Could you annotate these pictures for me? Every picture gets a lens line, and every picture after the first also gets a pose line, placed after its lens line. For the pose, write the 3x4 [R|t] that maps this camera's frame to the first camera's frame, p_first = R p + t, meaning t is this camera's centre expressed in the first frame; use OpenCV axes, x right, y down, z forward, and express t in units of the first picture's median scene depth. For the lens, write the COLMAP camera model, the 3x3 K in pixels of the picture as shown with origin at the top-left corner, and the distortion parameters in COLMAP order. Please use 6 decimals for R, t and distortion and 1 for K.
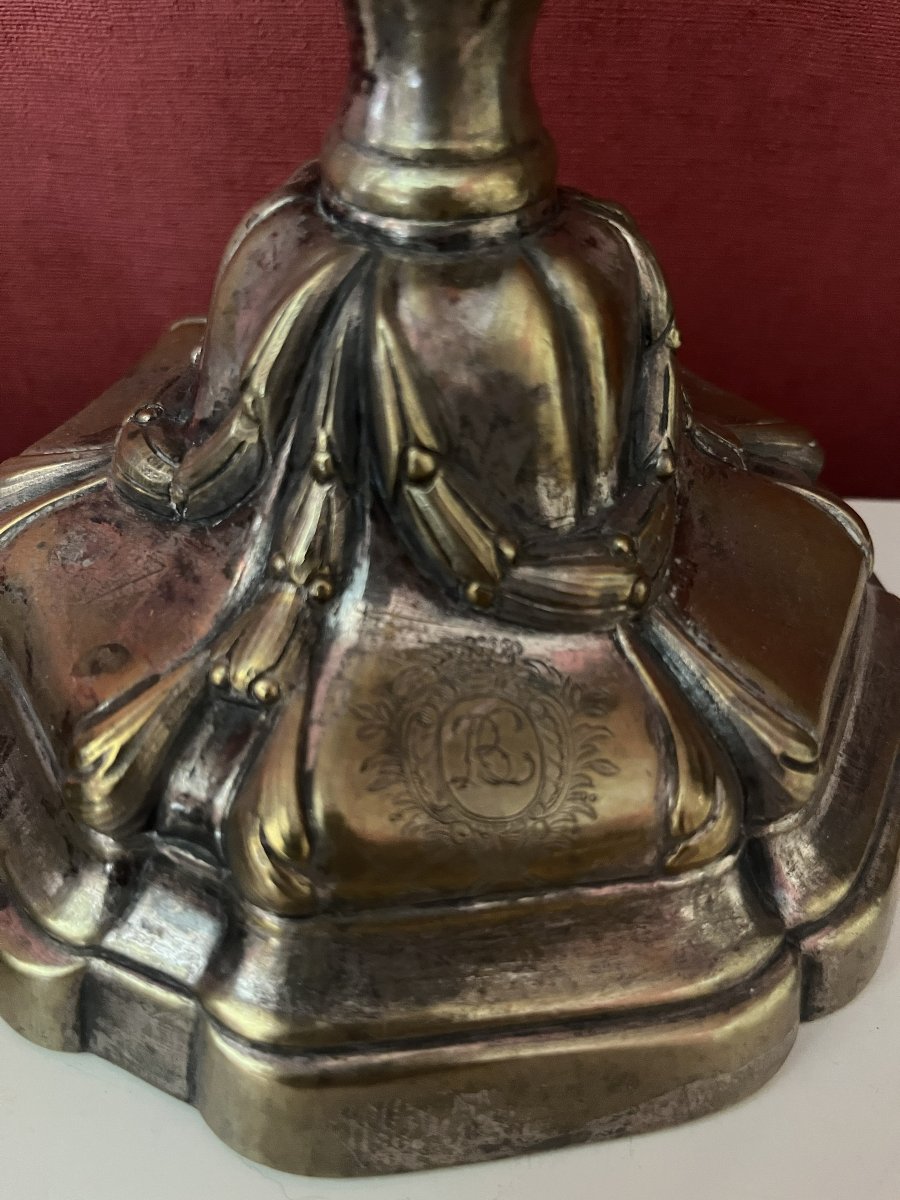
lens RADIAL K [[926.2, 0, 440.6], [0, 926.2, 600.1], [0, 0, 1]] dist [0.028577, -0.077031]
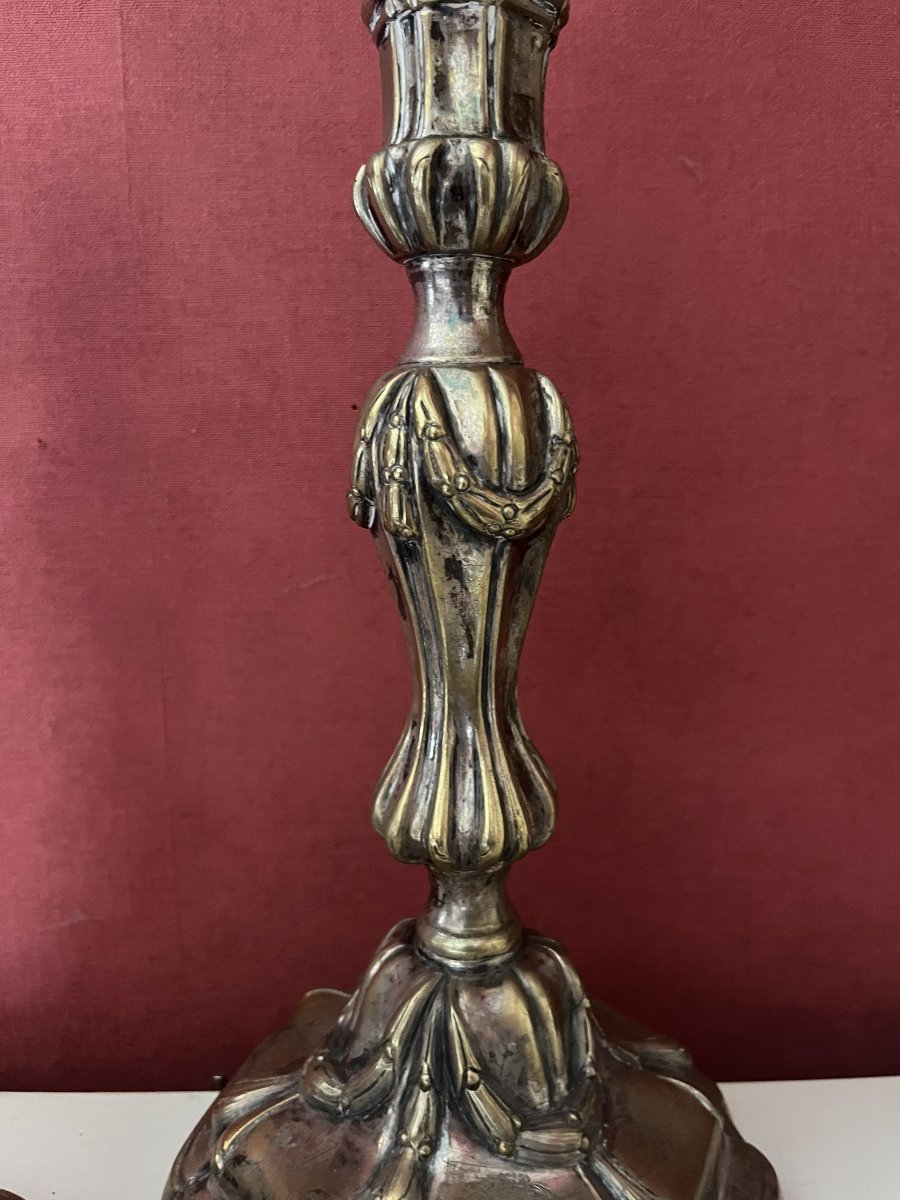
lens RADIAL K [[926.2, 0, 440.6], [0, 926.2, 600.1], [0, 0, 1]] dist [0.028577, -0.077031]
pose [[0.998480, -0.035373, 0.042263, -0.137901], [0.053156, 0.820619, -0.568998, 0.151453], [-0.014555, 0.570380, 0.821252, -1.294066]]
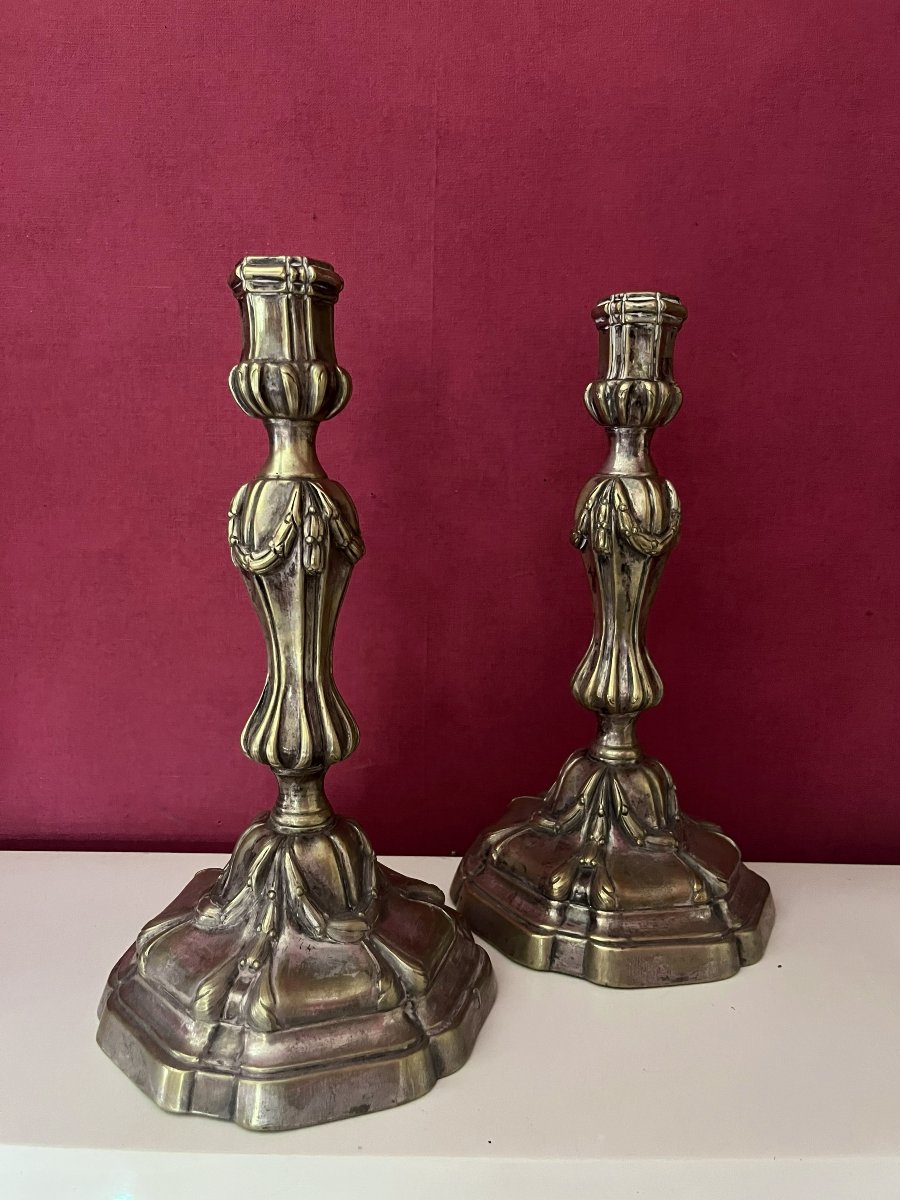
lens RADIAL K [[926.2, 0, 440.6], [0, 926.2, 600.1], [0, 0, 1]] dist [0.028577, -0.077031]
pose [[0.999222, -0.006125, 0.038972, -1.019013], [0.027439, 0.817693, -0.575001, 1.491315], [-0.028345, 0.575622, 0.817224, -3.052320]]
